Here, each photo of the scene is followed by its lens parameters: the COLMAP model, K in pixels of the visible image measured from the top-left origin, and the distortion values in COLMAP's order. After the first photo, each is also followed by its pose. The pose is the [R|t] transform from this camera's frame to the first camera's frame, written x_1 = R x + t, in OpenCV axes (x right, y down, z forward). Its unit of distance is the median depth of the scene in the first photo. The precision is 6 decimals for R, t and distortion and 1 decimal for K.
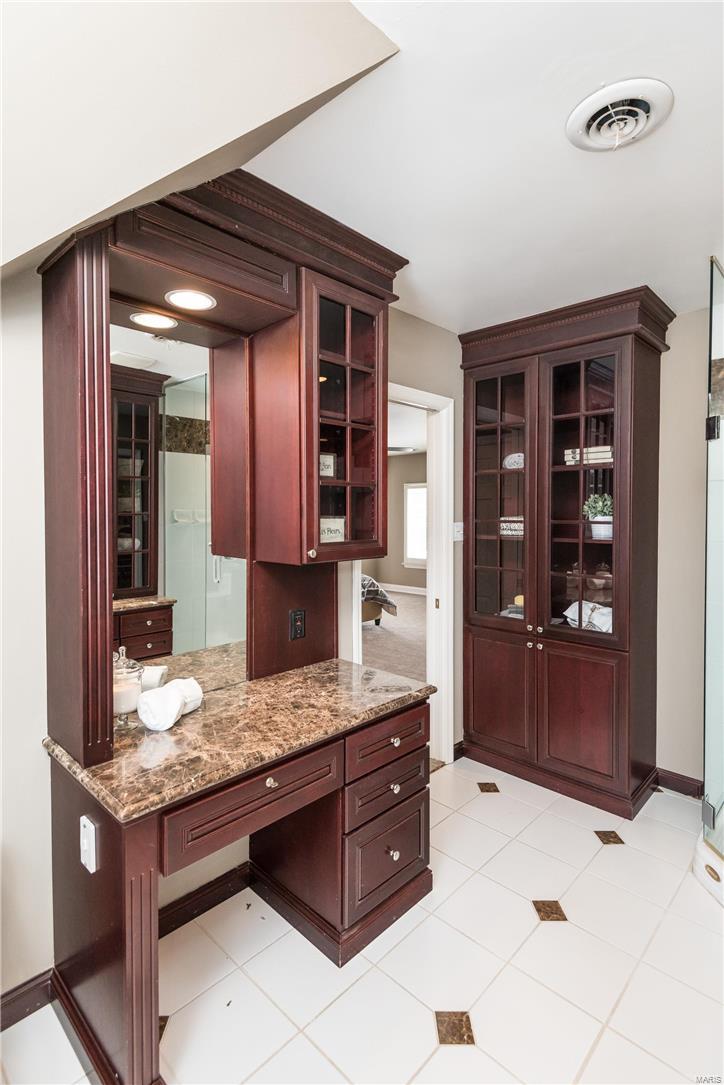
lens RADIAL K [[530.5, 0, 374.8], [0, 530.5, 522.9], [0, 0, 1]] dist [0.017830, -0.000376]
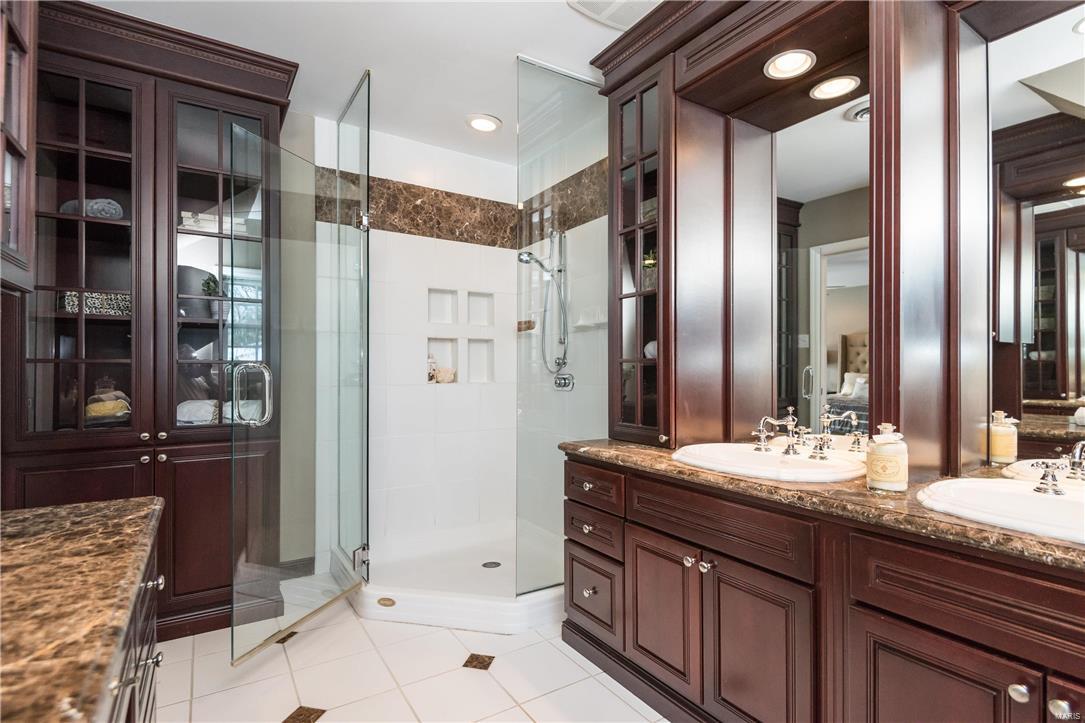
lens RADIAL K [[530.5, 0, 540.6], [0, 530.5, 361.6], [0, 0, 1]] dist [0.017830, -0.000376]
pose [[0.258814, 0.006825, 0.965903, -0.466349], [0.022504, 0.999661, -0.013094, 0.186442], [-0.965665, 0.025126, 0.258573, 0.436311]]
